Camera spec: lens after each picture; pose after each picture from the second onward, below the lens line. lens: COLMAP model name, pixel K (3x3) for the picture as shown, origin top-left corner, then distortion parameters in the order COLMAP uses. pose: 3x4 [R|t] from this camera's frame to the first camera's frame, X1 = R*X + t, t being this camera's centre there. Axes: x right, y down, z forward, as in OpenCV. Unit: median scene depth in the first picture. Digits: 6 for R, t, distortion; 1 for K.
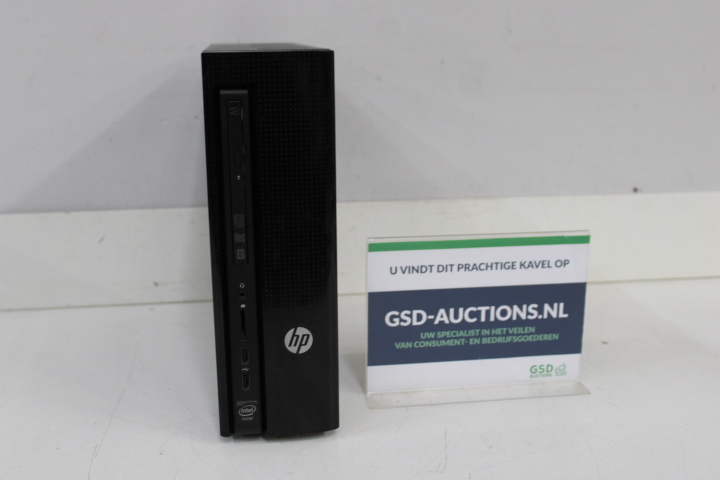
lens RADIAL K [[852.8, 0, 360.0], [0, 852.8, 240.0], [0, 0, 1]] dist [-0.087131, 0.035034]
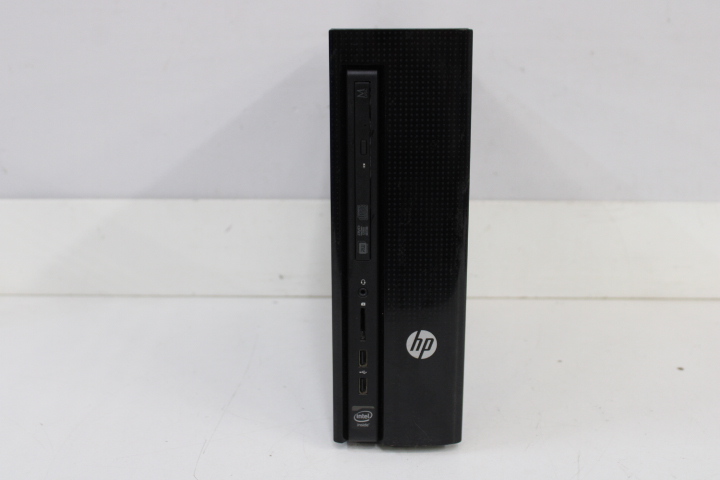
lens RADIAL K [[852.8, 0, 360.0], [0, 852.8, 240.0], [0, 0, 1]] dist [-0.087131, 0.035034]
pose [[0.986264, 0.043047, -0.159470, 0.004414], [-0.043174, 0.999064, 0.002667, 0.005251], [0.159436, 0.004254, 0.987199, 0.080048]]
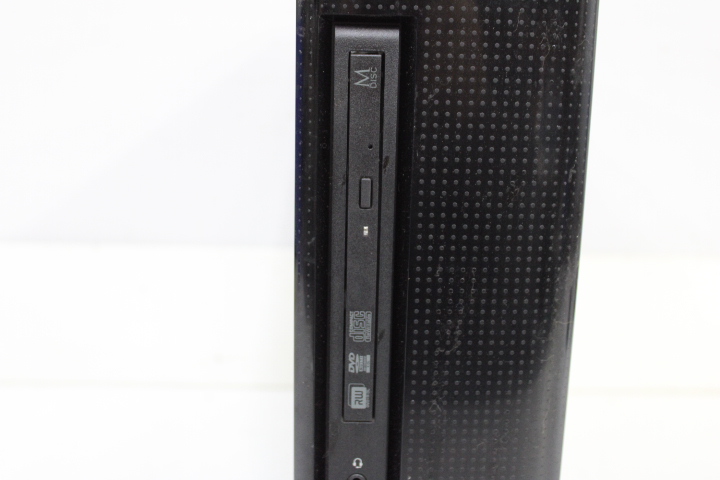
lens RADIAL K [[852.8, 0, 360.0], [0, 852.8, 240.0], [0, 0, 1]] dist [-0.087131, 0.035034]
pose [[0.990465, 0.059136, -0.124427, -0.087136], [-0.060964, 0.998080, -0.010938, -0.061080], [0.123541, 0.018419, 0.992169, 0.541651]]
